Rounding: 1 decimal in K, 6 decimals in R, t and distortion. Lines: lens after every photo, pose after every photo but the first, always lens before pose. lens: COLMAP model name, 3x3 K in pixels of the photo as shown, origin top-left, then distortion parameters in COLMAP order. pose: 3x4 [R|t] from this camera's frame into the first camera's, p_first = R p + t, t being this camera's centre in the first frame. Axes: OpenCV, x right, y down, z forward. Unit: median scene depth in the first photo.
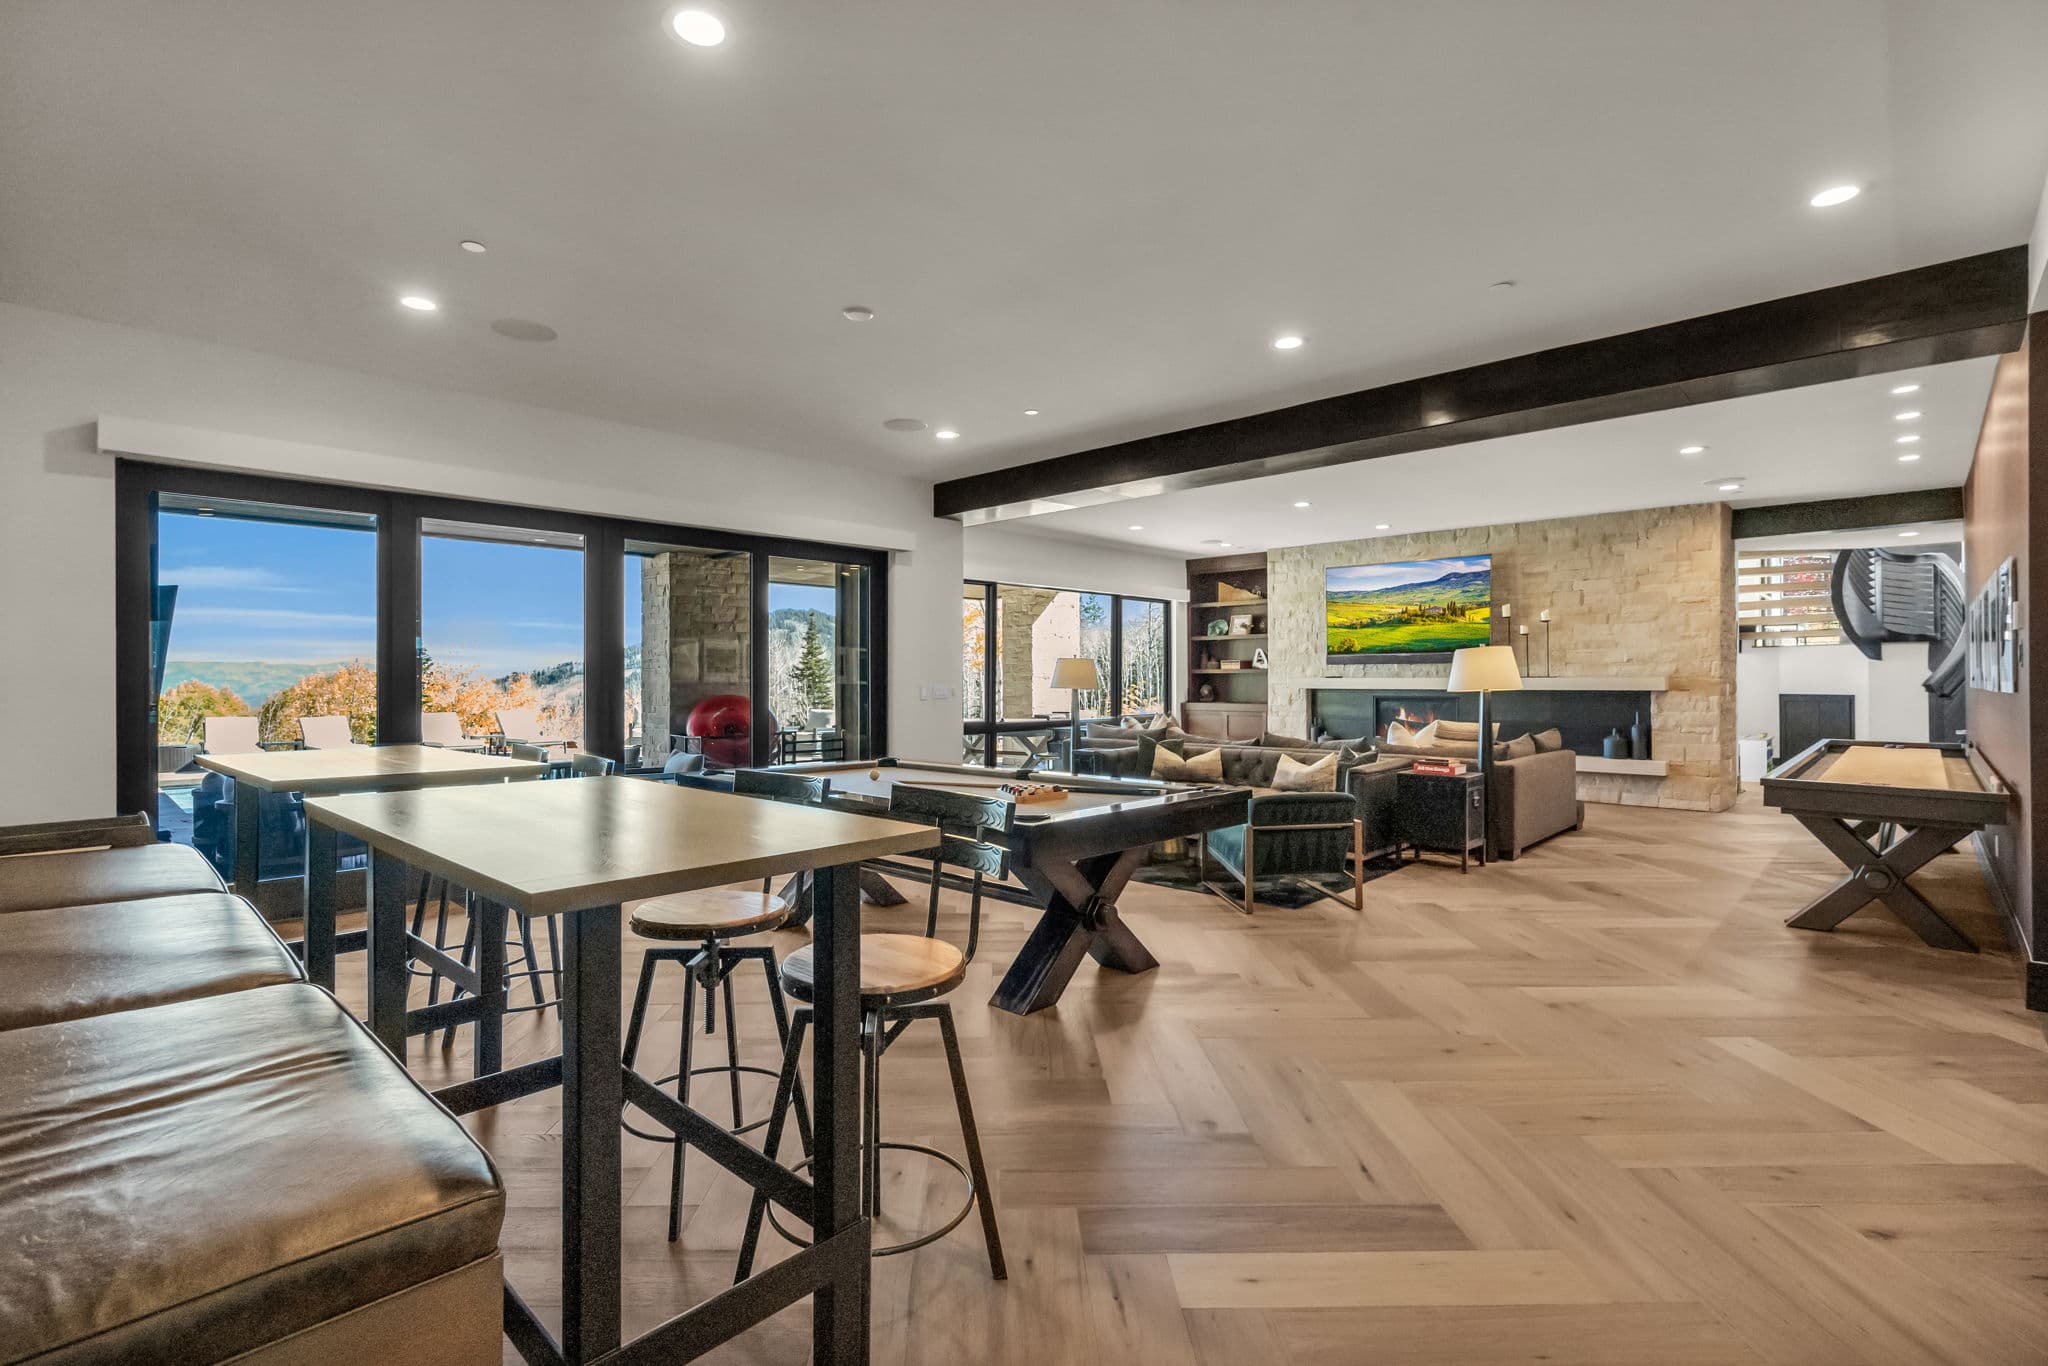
lens RADIAL K [[955.5, 0, 1011.8], [0, 955.5, 680.0], [0, 0, 1]] dist [0.000735, 0.000175]
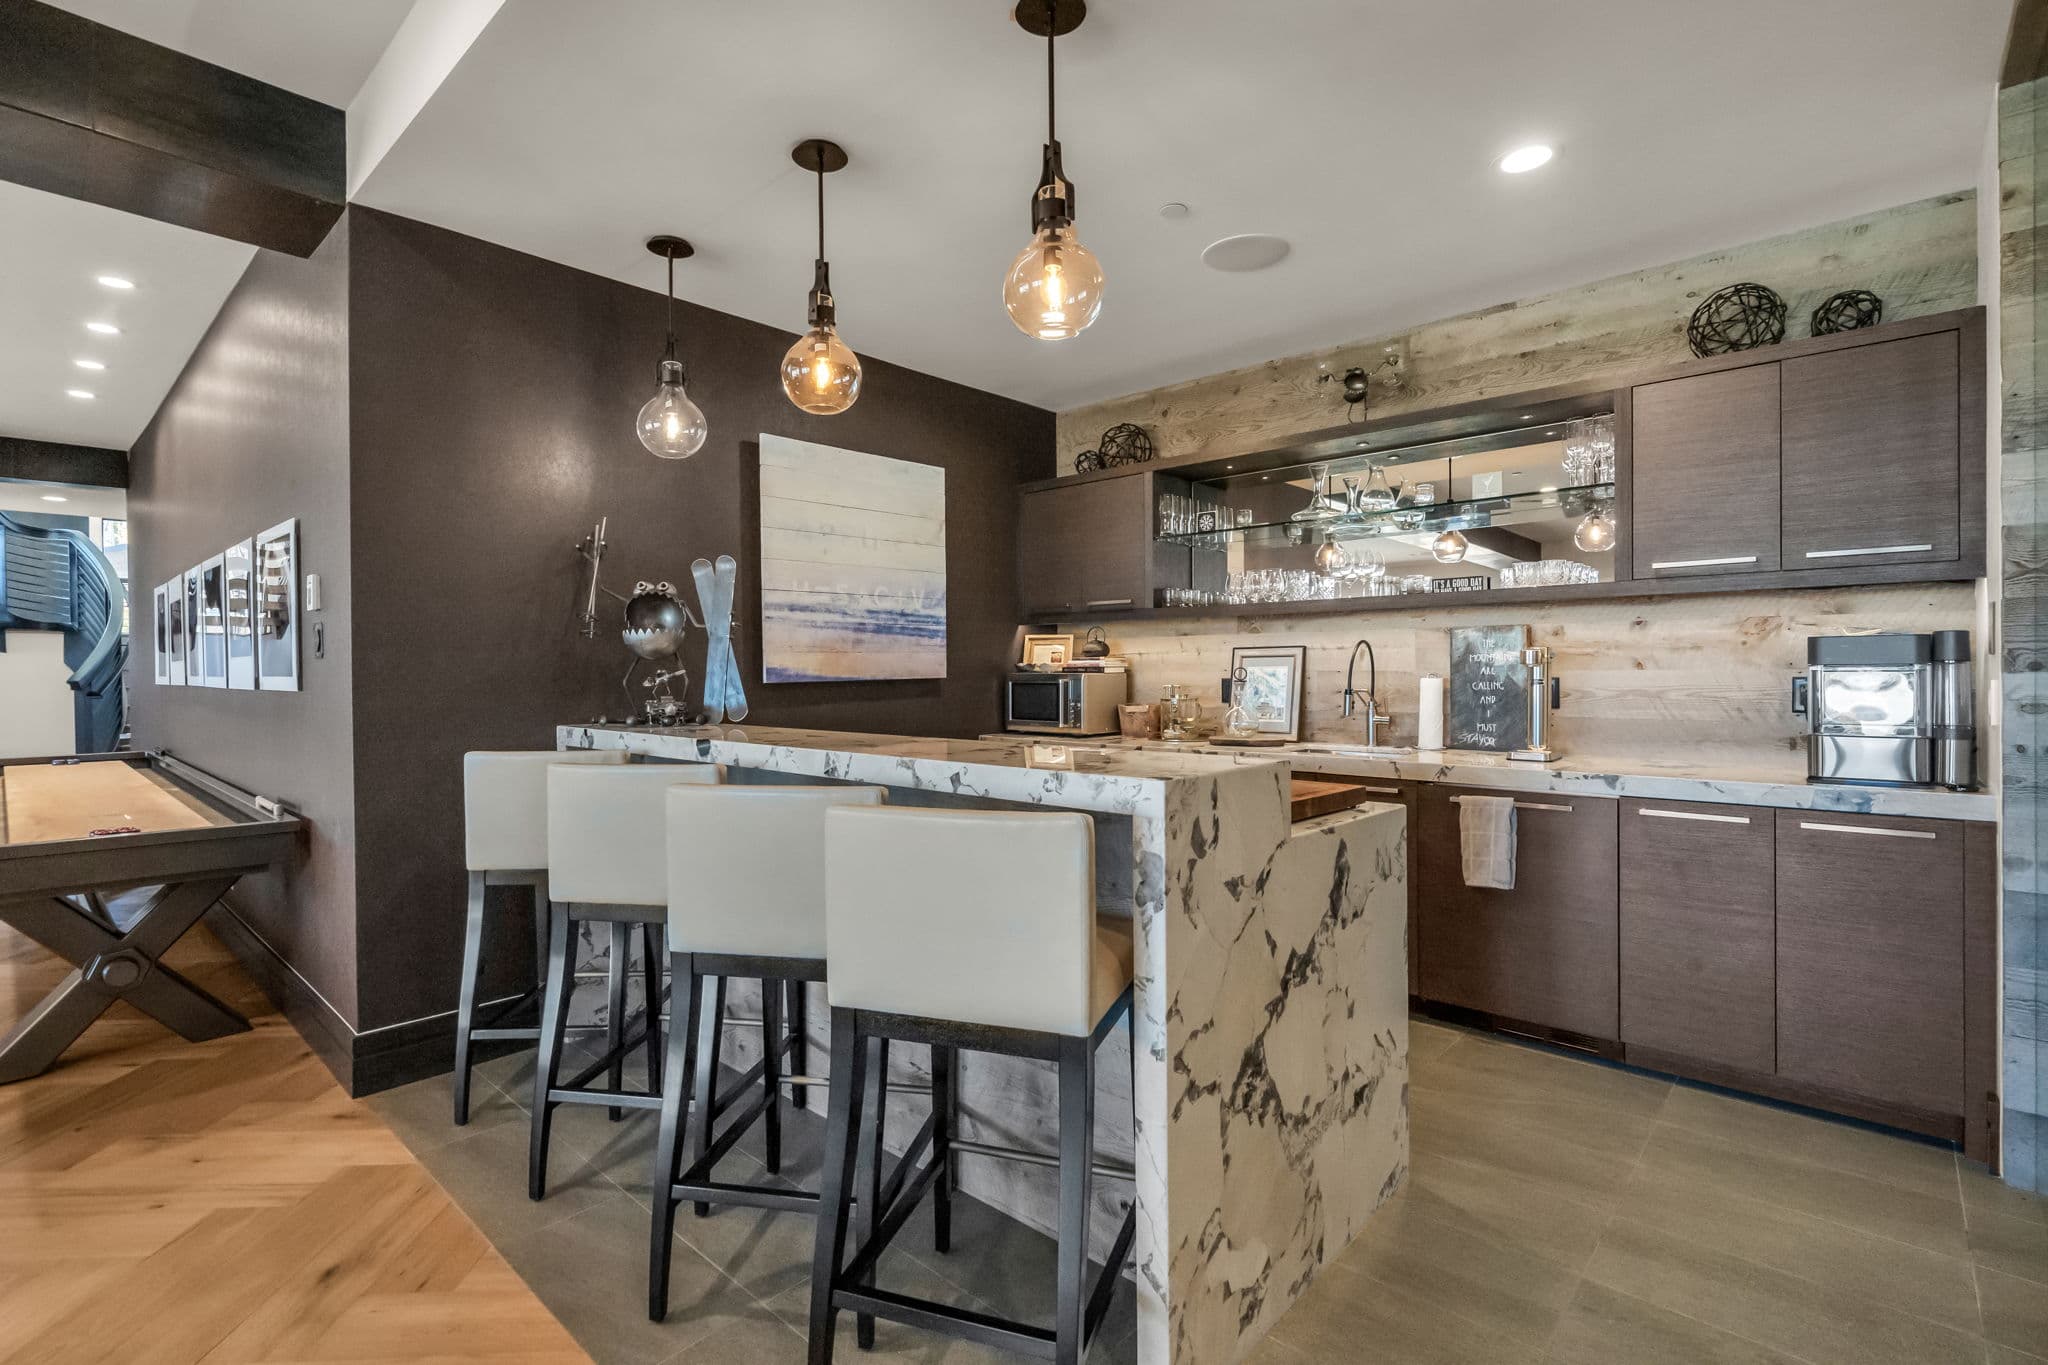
lens RADIAL K [[955.5, 0, 1011.8], [0, 955.5, 679.5], [0, 0, 1]] dist [0.000735, 0.000175]
pose [[-0.005302, -0.003588, 0.999980, 0.106293], [0.000710, 0.999993, 0.003592, 0.000490], [-0.999986, 0.000729, -0.005300, 0.173603]]
